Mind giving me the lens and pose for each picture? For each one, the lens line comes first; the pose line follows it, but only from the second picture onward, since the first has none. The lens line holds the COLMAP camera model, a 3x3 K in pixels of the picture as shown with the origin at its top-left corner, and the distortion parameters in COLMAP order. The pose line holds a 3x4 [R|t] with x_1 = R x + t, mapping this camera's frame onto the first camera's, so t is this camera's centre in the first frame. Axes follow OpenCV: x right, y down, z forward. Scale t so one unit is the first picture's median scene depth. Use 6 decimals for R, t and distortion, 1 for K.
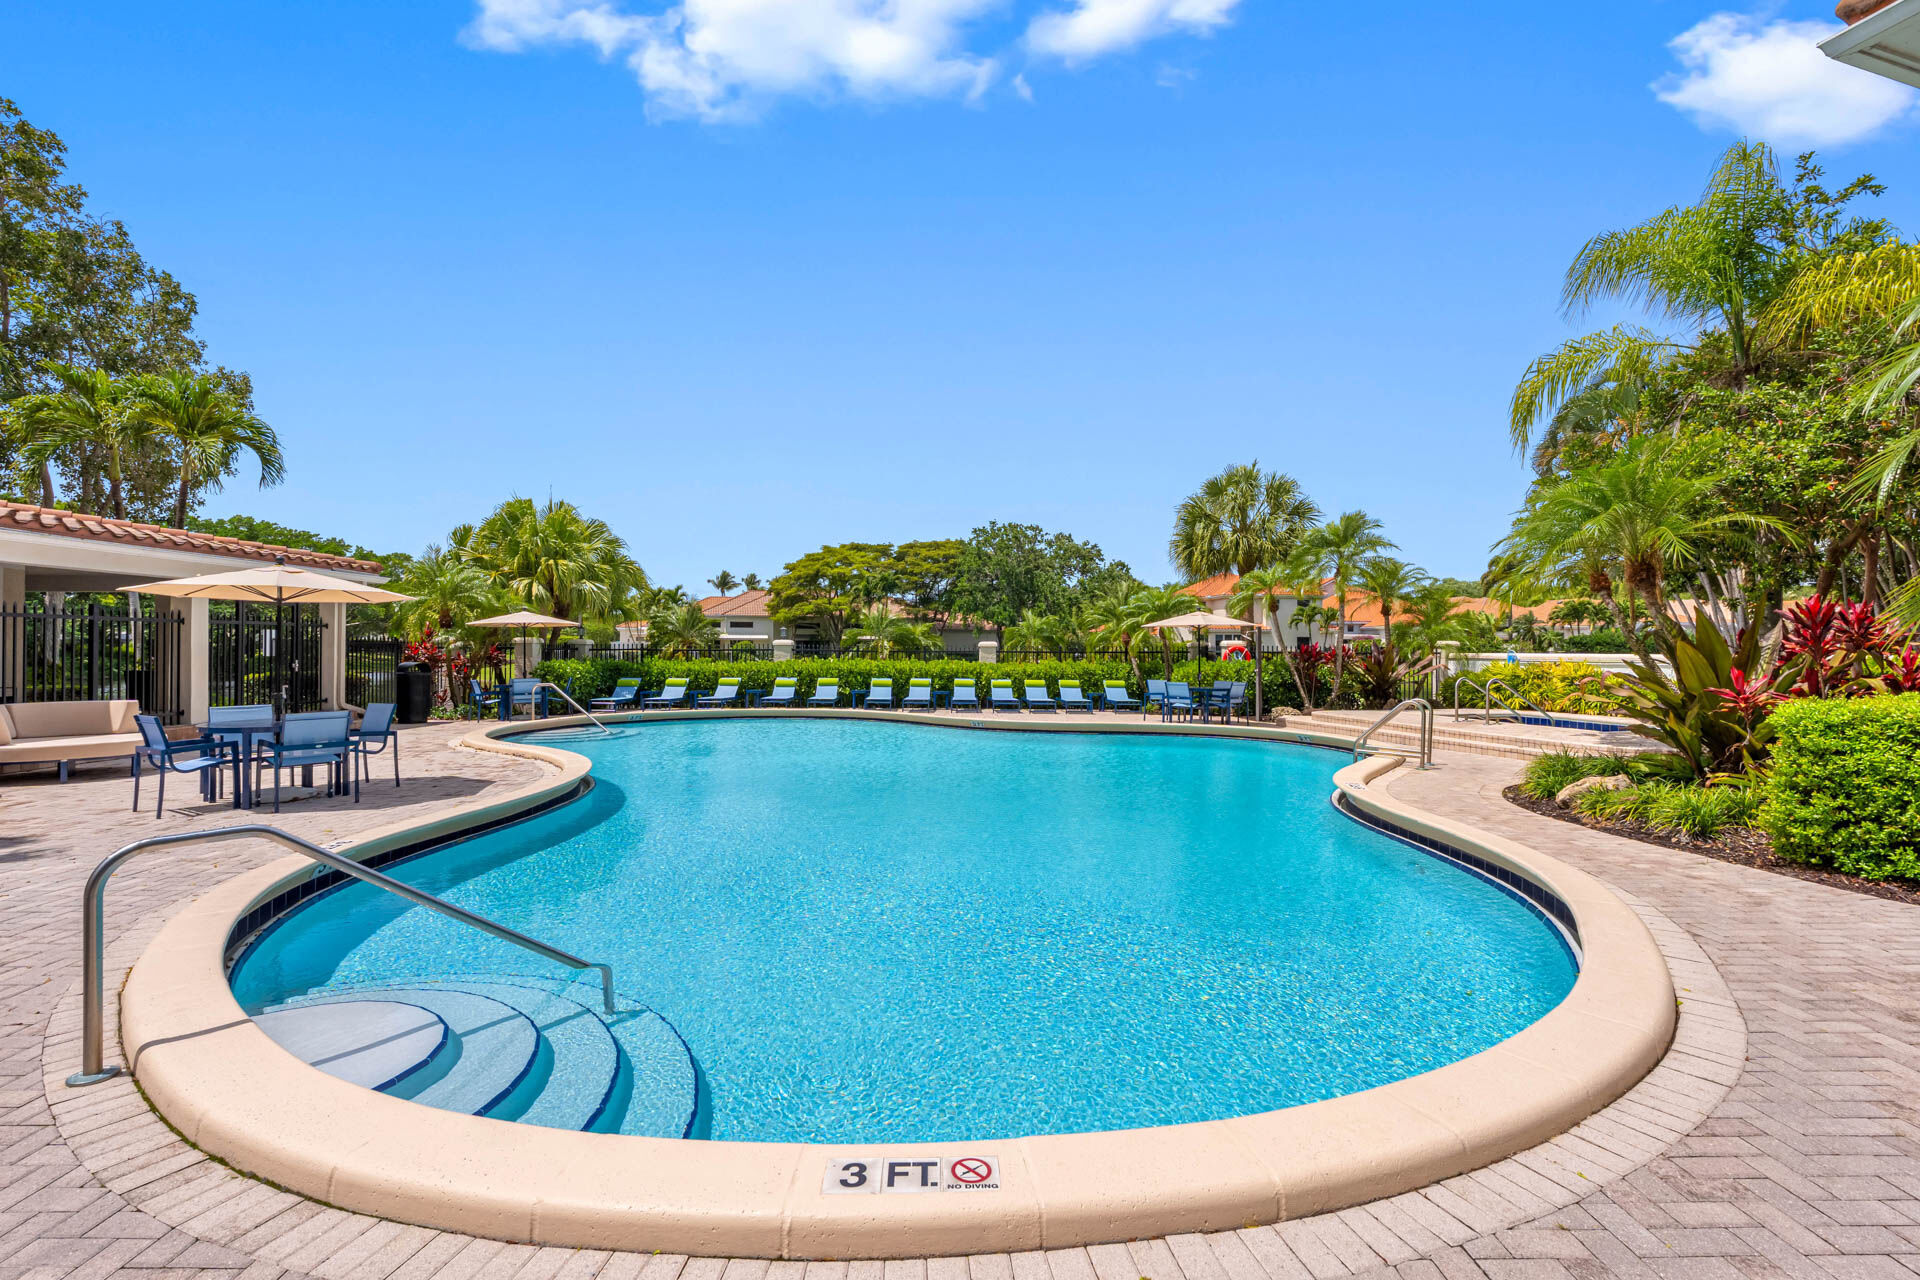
lens RADIAL K [[842.6, 0, 951.4], [0, 842.6, 663.6], [0, 0, 1]] dist [-0.000823, 0.000253]
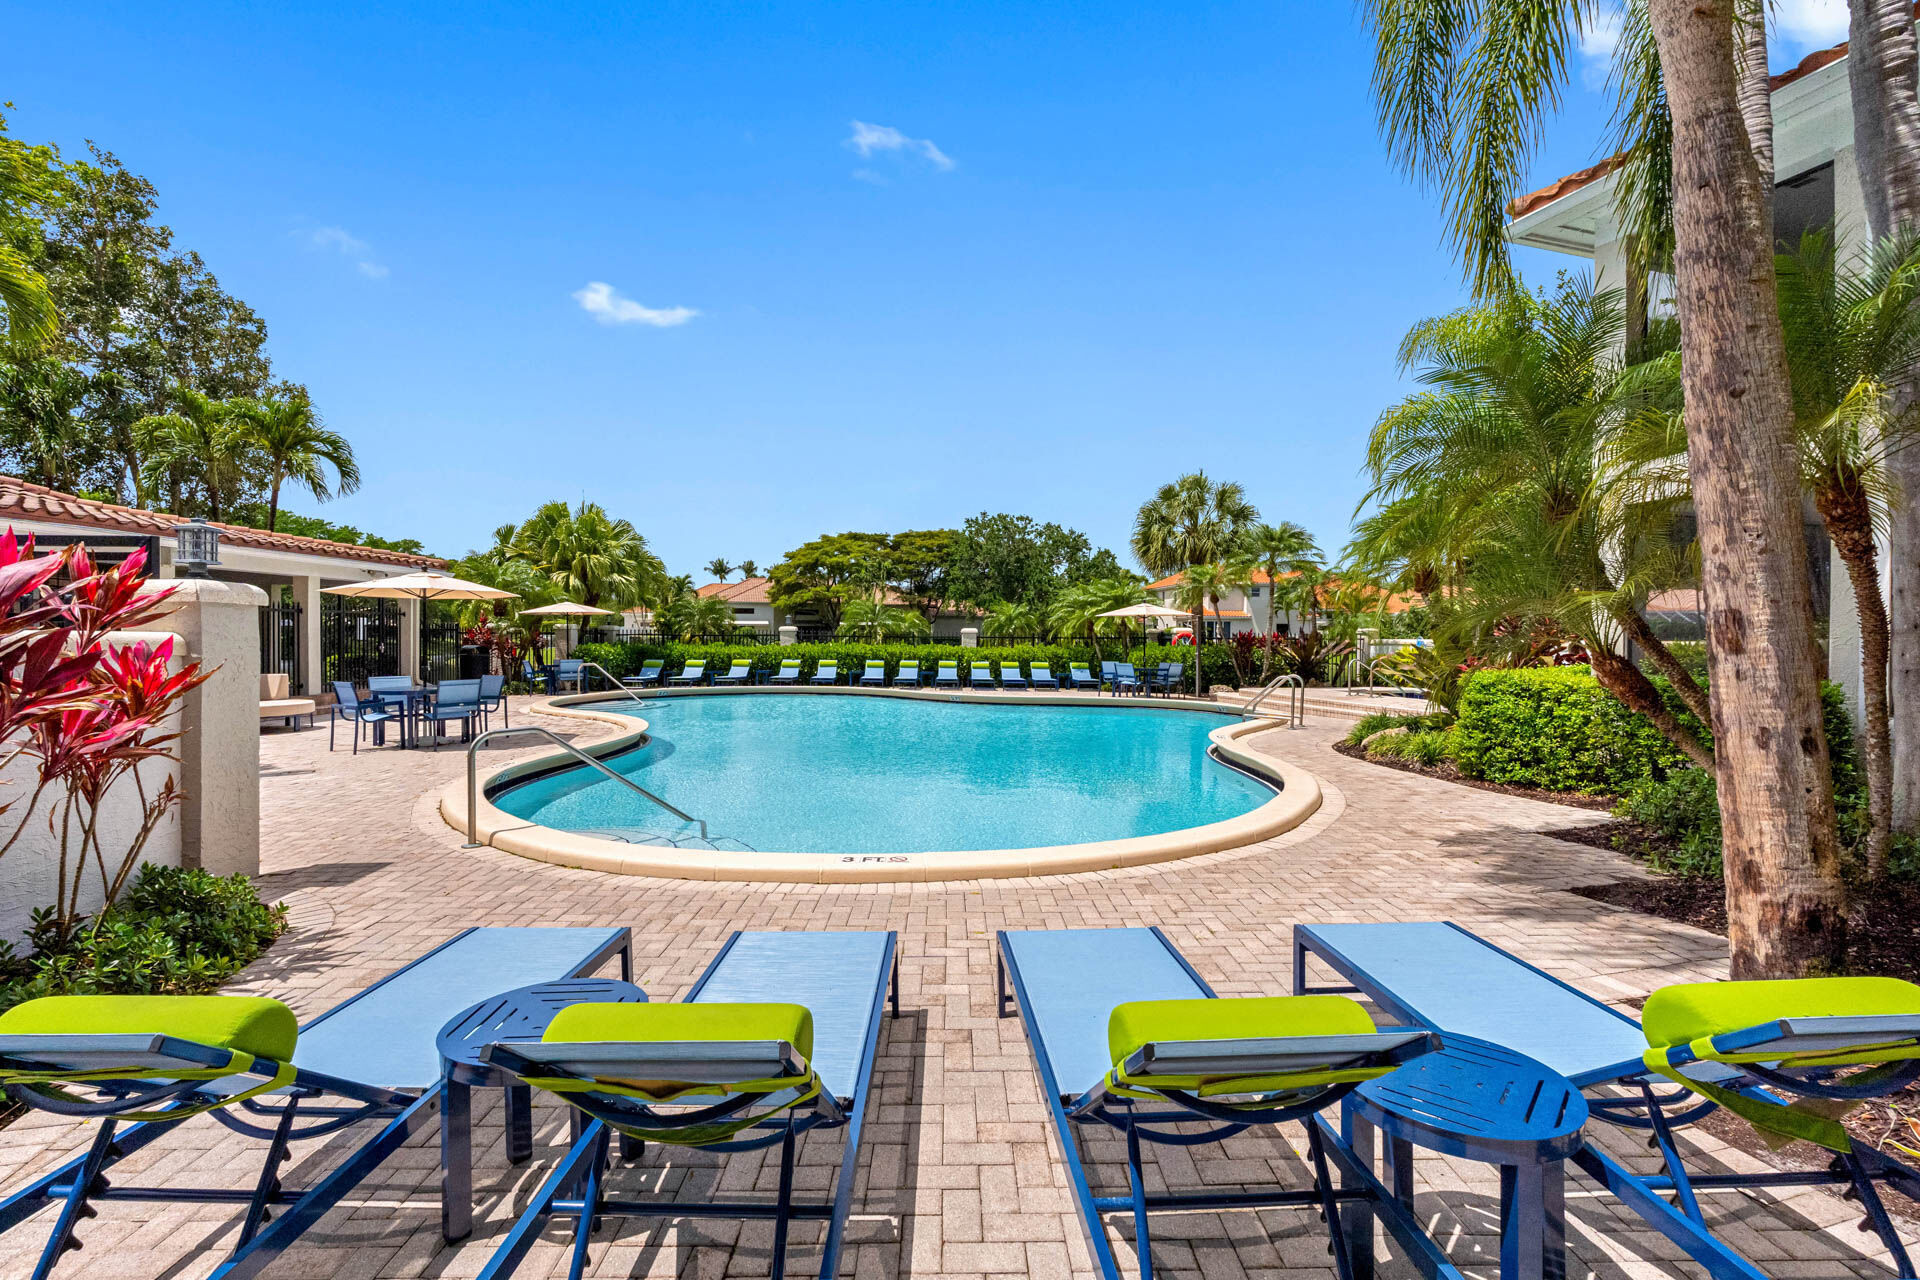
lens RADIAL K [[842.6, 0, 951.4], [0, 842.6, 663.6], [0, 0, 1]] dist [-0.000823, 0.000253]
pose [[0.999996, 0.001575, 0.002446, 0.017862], [-0.001617, 0.999853, 0.017094, 0.002237], [-0.002418, -0.017097, 0.999851, -0.141043]]
